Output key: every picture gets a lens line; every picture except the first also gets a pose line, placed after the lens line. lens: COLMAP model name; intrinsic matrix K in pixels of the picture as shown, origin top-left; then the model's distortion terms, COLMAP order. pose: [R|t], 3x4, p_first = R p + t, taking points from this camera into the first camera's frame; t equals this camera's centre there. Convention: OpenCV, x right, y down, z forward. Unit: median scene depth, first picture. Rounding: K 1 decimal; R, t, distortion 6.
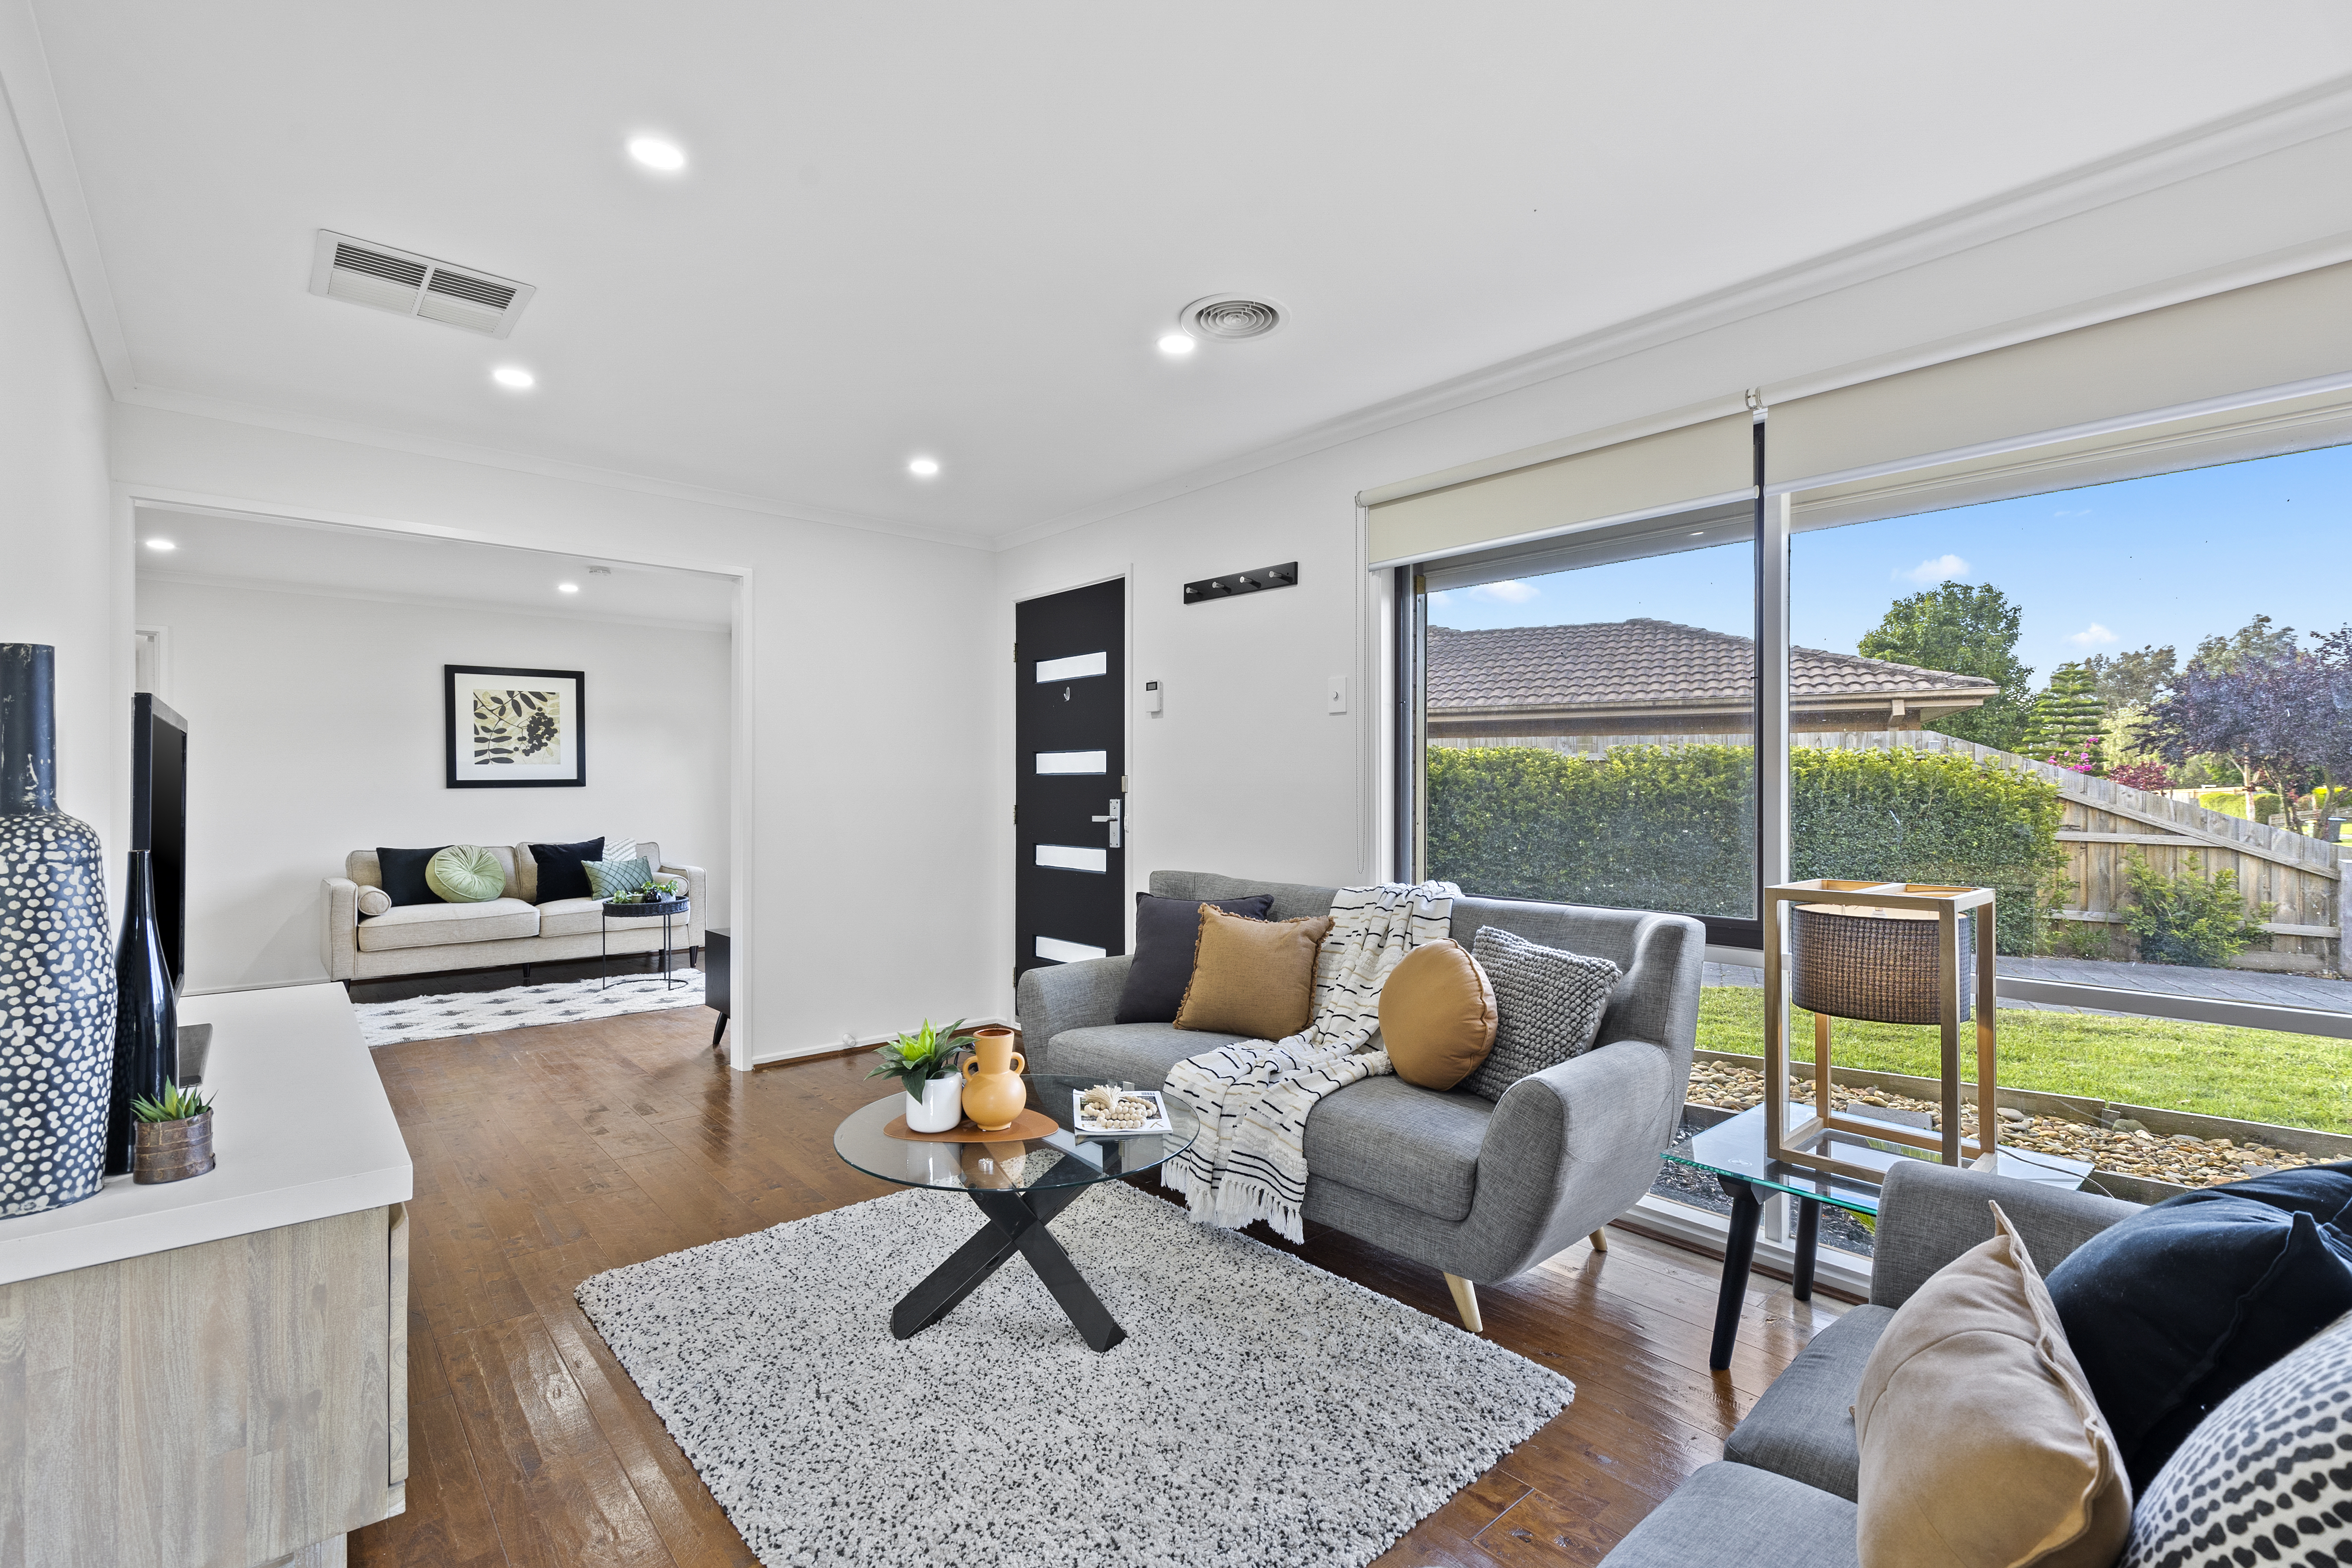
lens RADIAL K [[1059.3, 0, 1184.6], [0, 1059.3, 787.4], [0, 0, 1]] dist [0.004905, 0.000392]
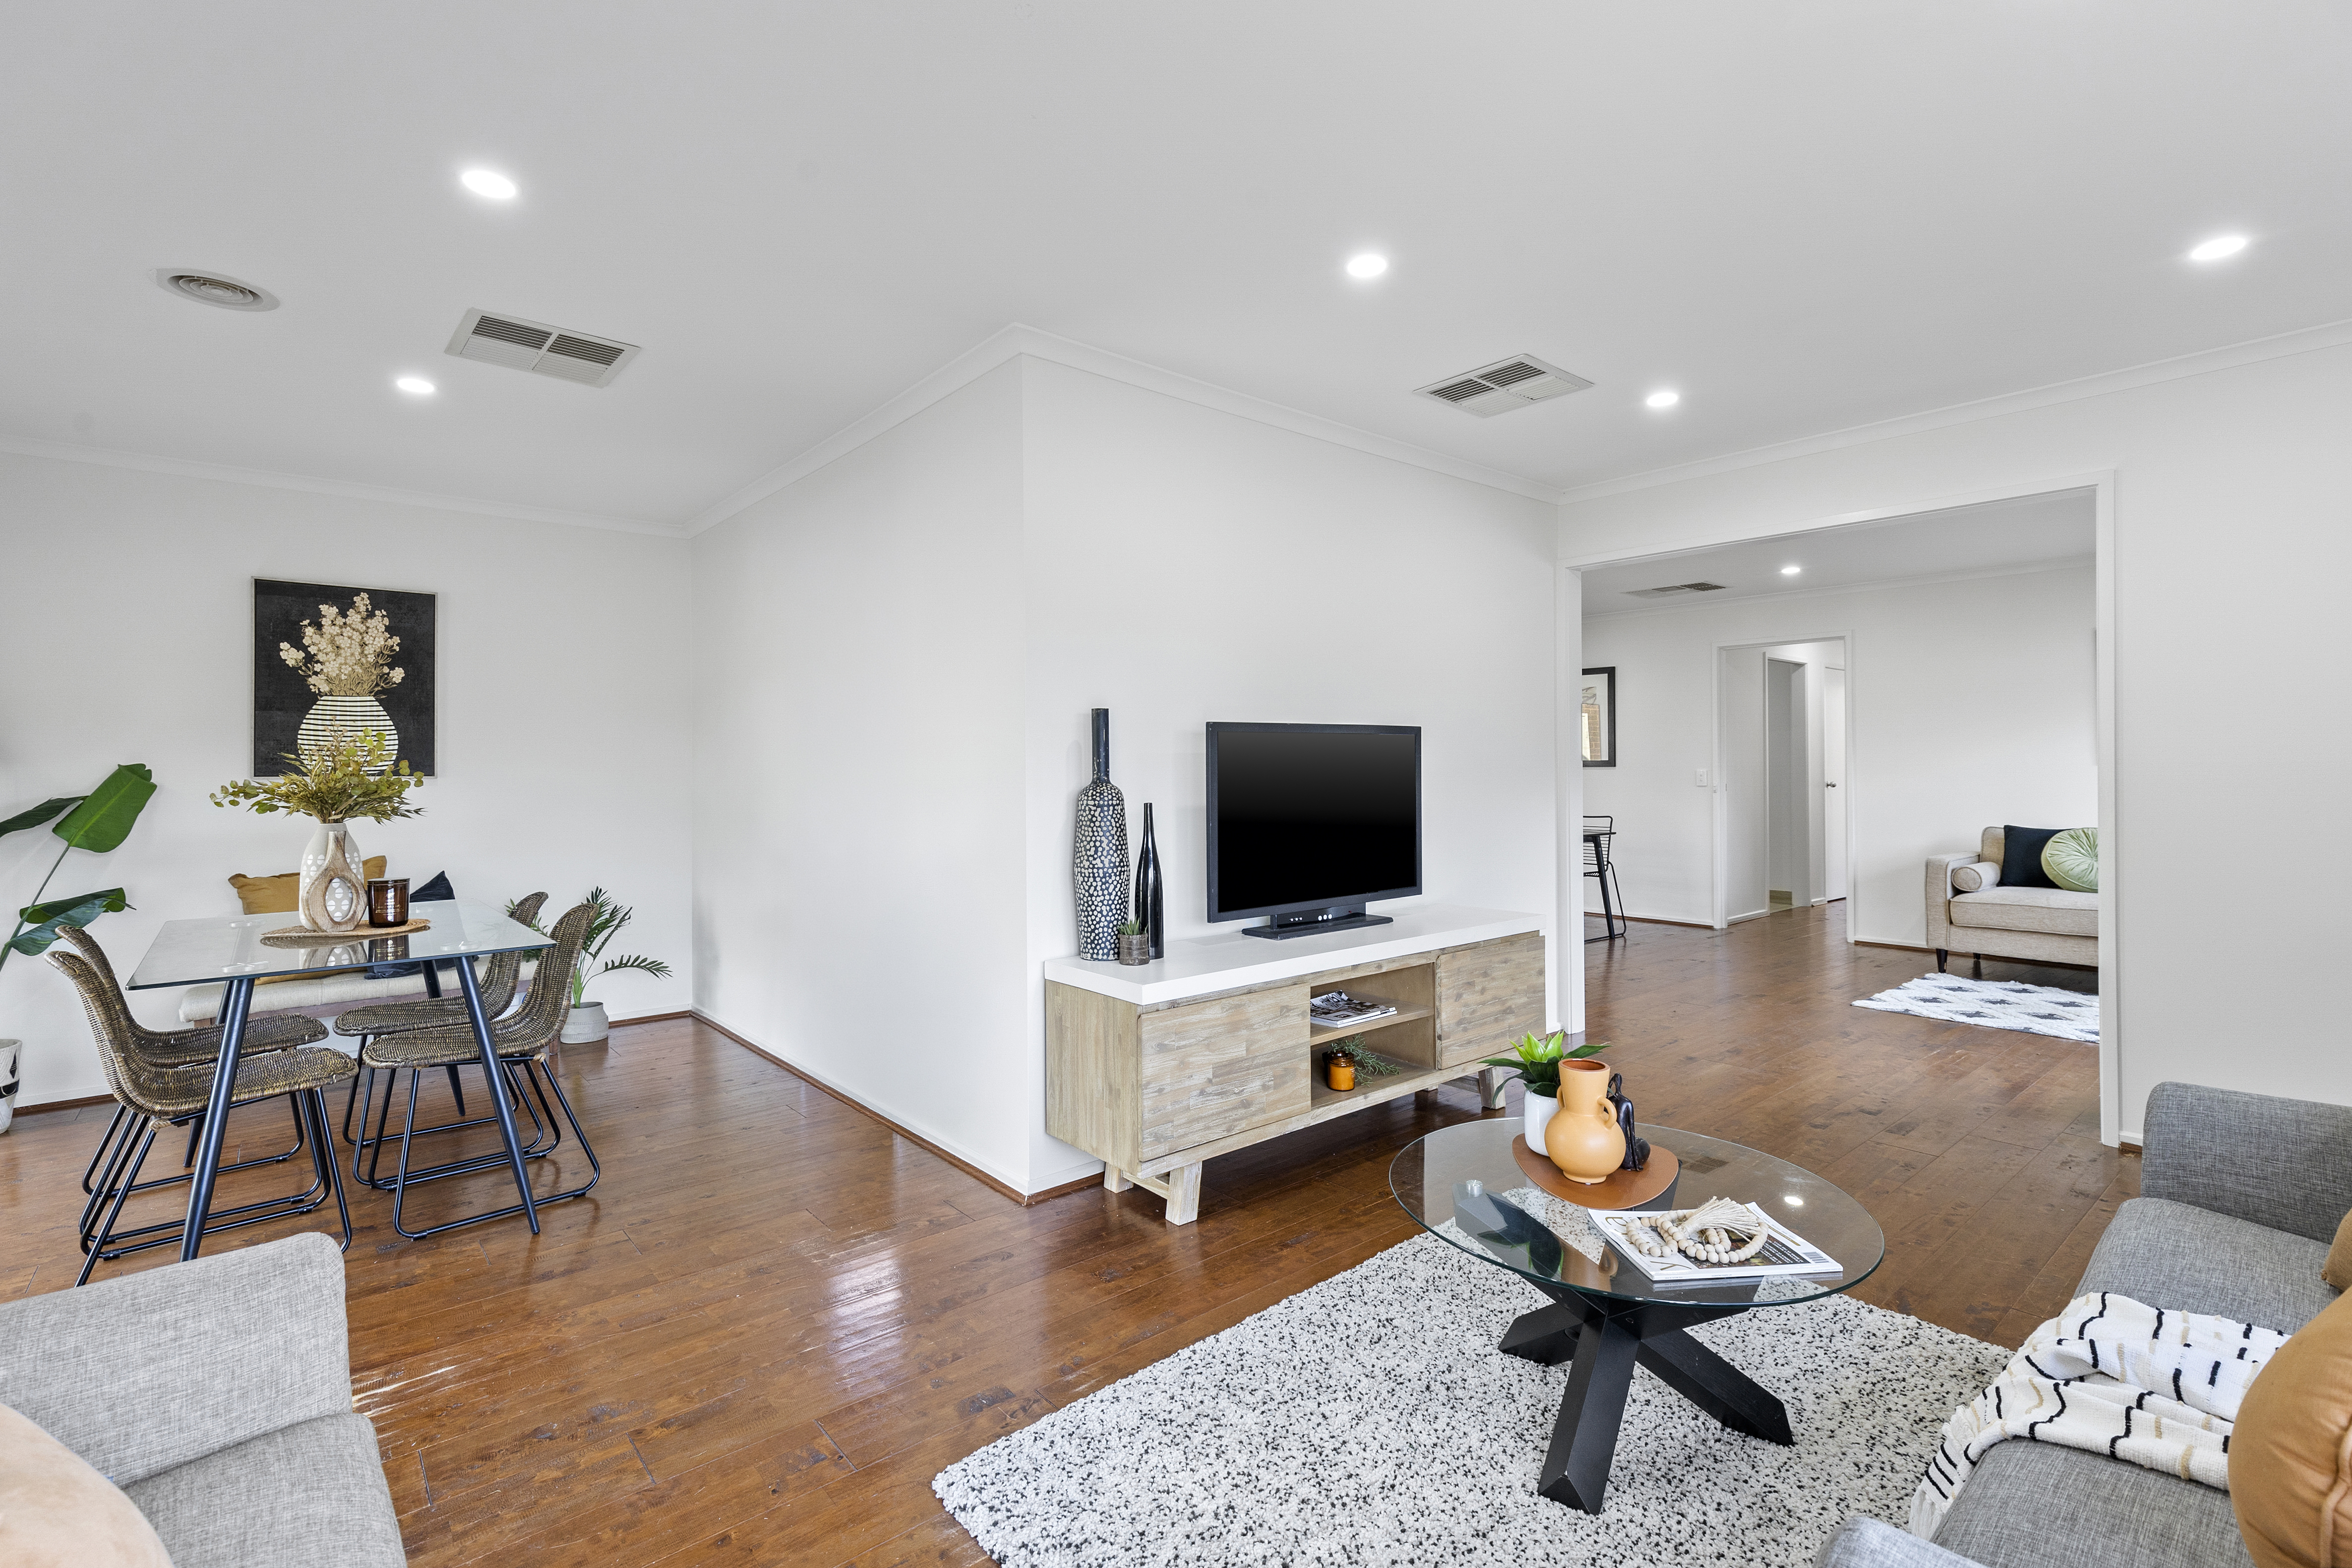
lens RADIAL K [[1059.3, 0, 1178.2], [0, 1059.3, 761.9], [0, 0, 1]] dist [0.004905, 0.000392]
pose [[-0.019591, -0.007185, -0.999782, 0.571724], [0.007900, 0.999942, -0.007341, -0.002114], [0.999777, -0.008042, -0.019533, 0.603560]]
